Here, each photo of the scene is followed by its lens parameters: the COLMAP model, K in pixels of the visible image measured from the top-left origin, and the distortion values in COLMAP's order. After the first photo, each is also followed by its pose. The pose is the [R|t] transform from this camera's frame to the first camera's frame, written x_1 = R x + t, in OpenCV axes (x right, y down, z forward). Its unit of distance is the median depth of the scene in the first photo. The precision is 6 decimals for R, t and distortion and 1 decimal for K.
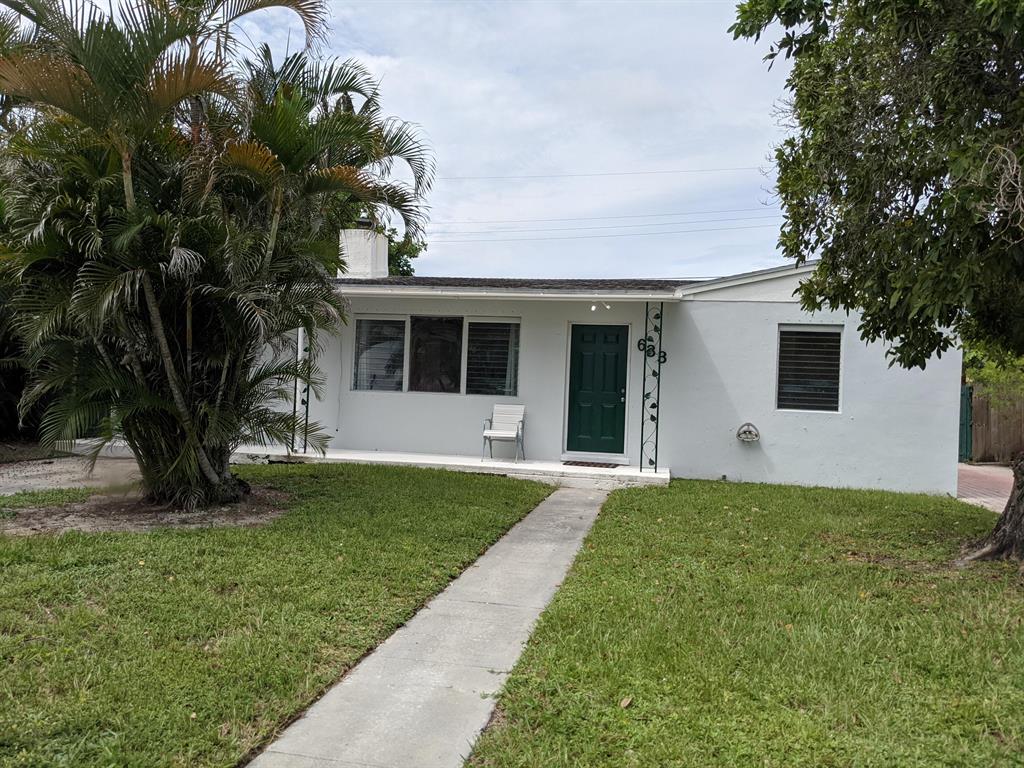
lens RADIAL K [[803.9, 0, 518.7], [0, 803.9, 384.4], [0, 0, 1]] dist [0.010013, 0.000667]
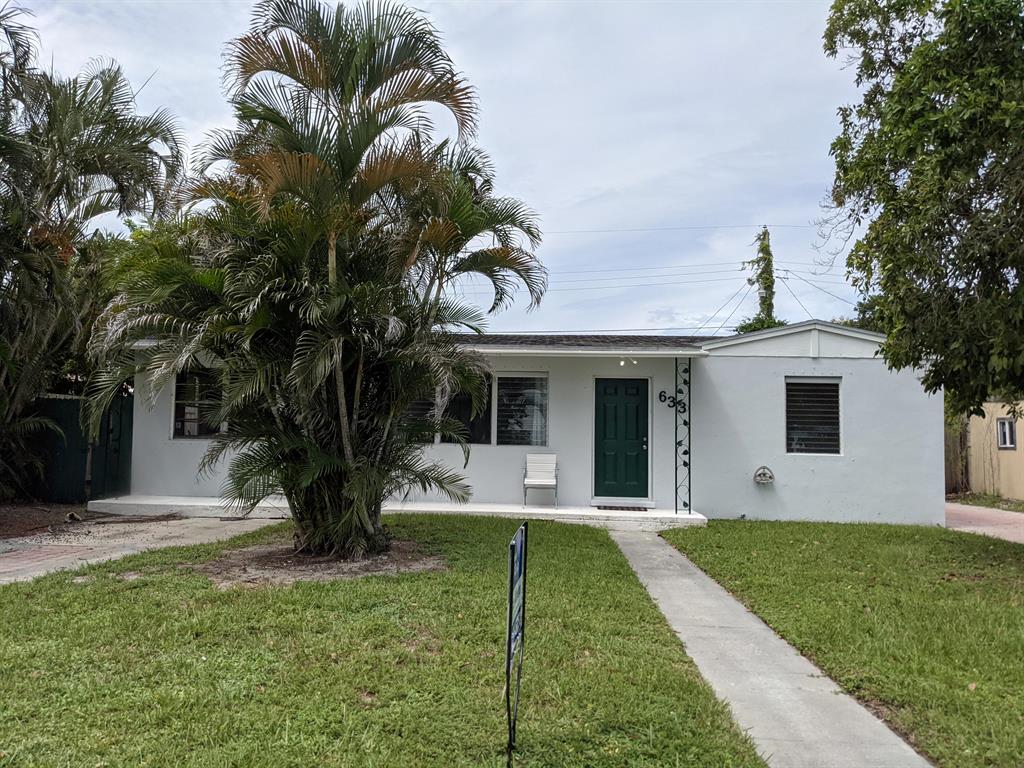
lens RADIAL K [[803.9, 0, 502.5], [0, 803.9, 386.1], [0, 0, 1]] dist [0.010013, 0.000667]
pose [[0.991789, -0.010489, 0.127458, -0.208007], [0.017930, 0.998192, -0.057375, -0.004893], [-0.126625, 0.059190, 0.990183, -0.052511]]
